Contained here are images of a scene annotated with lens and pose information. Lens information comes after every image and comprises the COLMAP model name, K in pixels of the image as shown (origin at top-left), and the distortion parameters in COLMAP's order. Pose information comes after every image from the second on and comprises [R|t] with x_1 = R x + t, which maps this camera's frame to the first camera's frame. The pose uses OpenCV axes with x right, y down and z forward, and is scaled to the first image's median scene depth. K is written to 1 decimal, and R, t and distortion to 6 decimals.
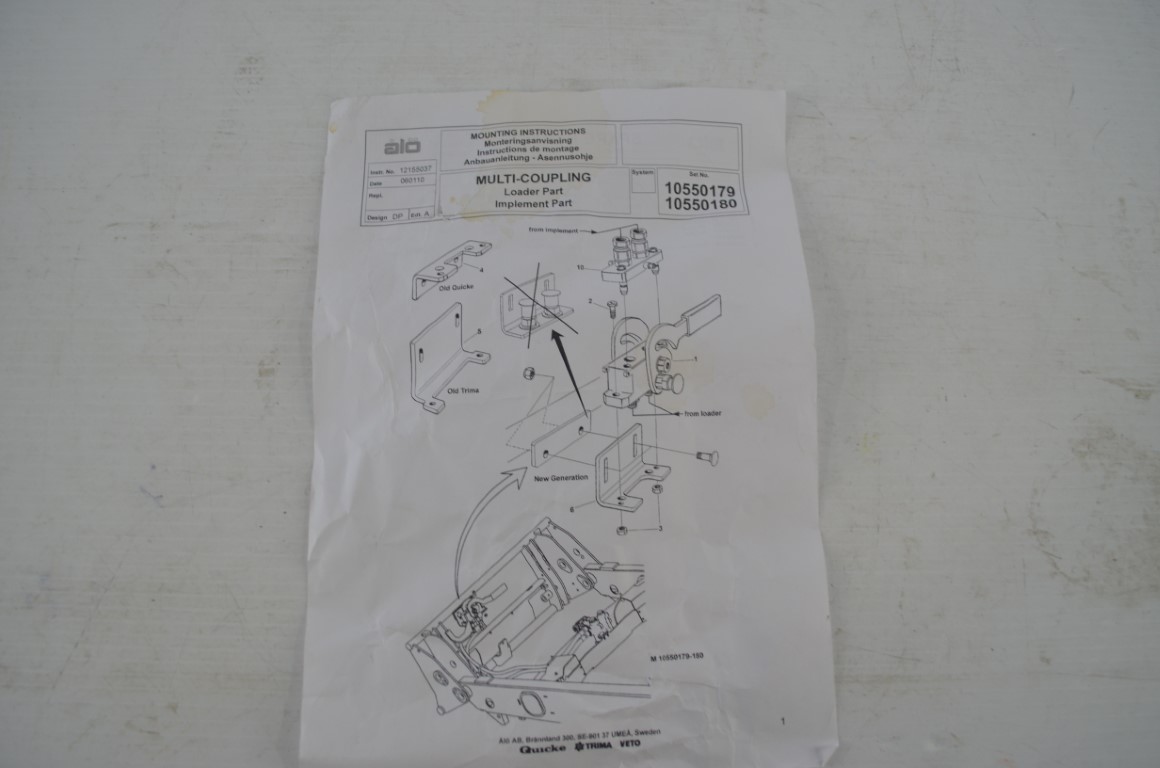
lens RADIAL K [[876.9, 0, 592.4], [0, 876.9, 378.8], [0, 0, 1]] dist [-0.087926, 0.017902]
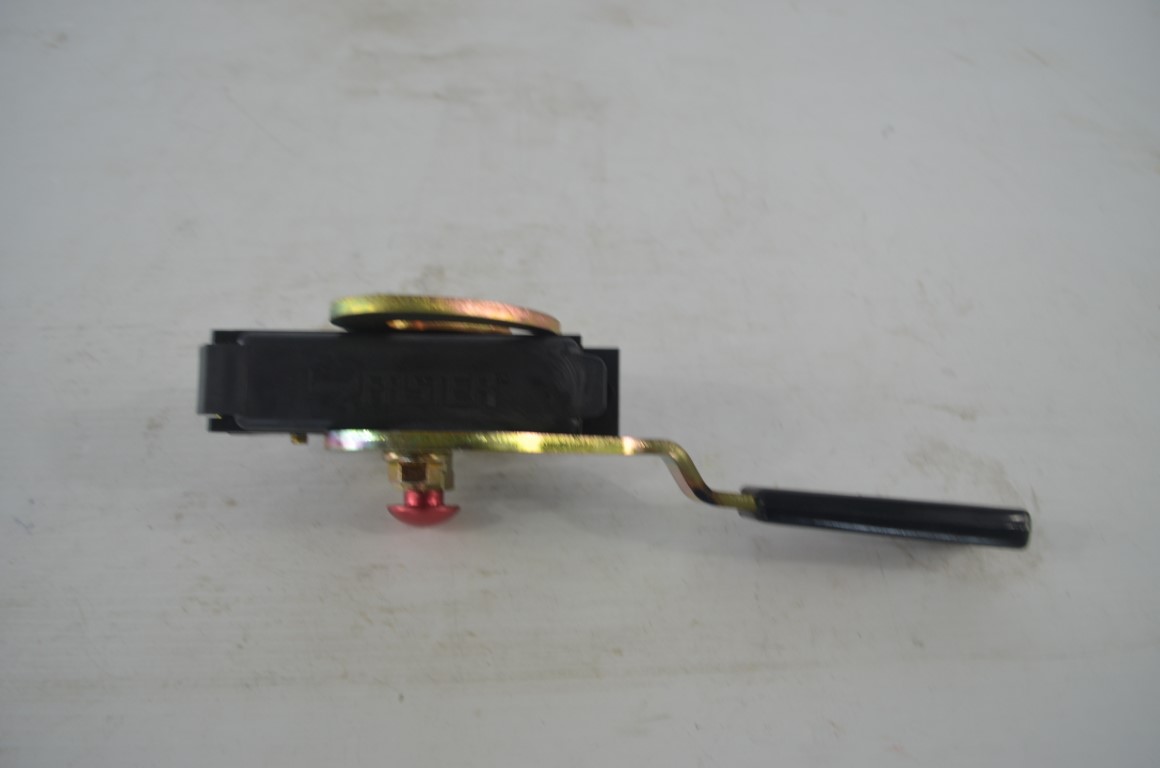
lens RADIAL K [[876.9, 0, 581.5], [0, 876.9, 378.0], [0, 0, 1]] dist [-0.087926, 0.017902]
pose [[0.998666, -0.047026, 0.021311, 0.139427], [0.051546, 0.884649, -0.463399, 0.456977], [0.002939, 0.463880, 0.885893, 0.009097]]
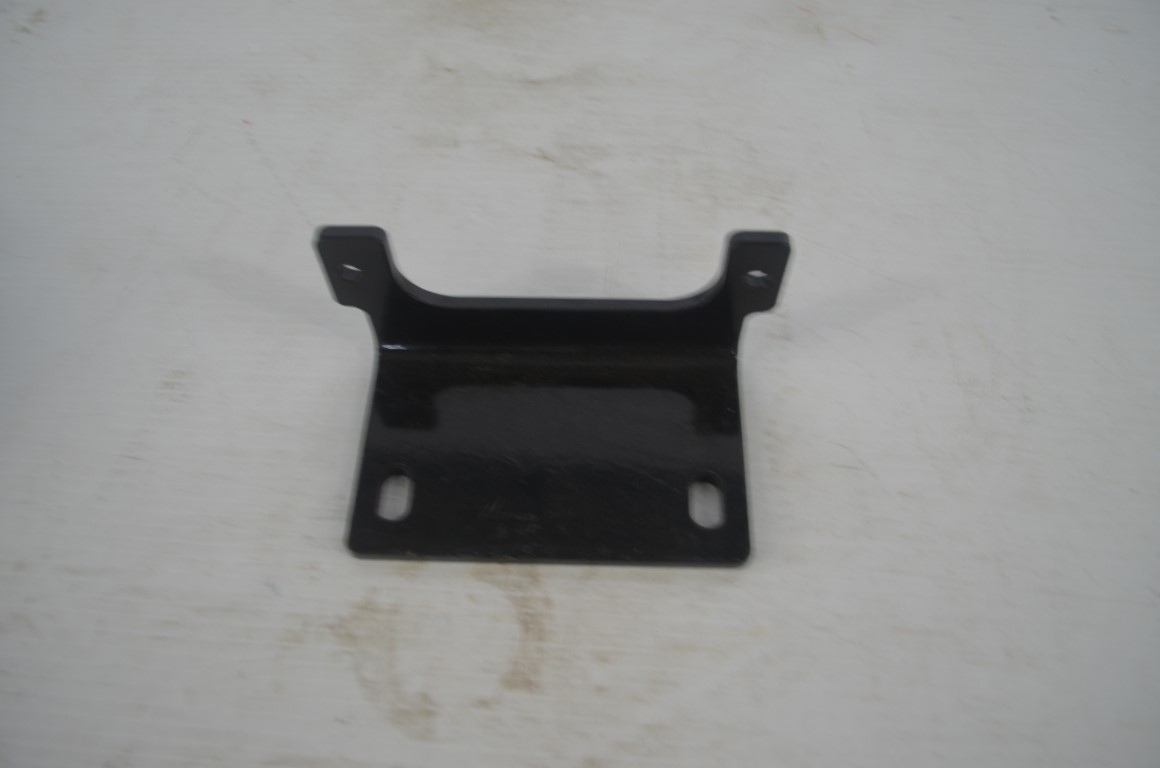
lens RADIAL K [[876.9, 0, 578.1], [0, 876.9, 395.7], [0, 0, 1]] dist [-0.087926, 0.017902]
pose [[0.997834, 0.031451, -0.057775, 0.052128], [-0.048039, 0.948409, -0.313388, -0.108880], [0.044938, 0.315484, 0.947866, 0.225604]]
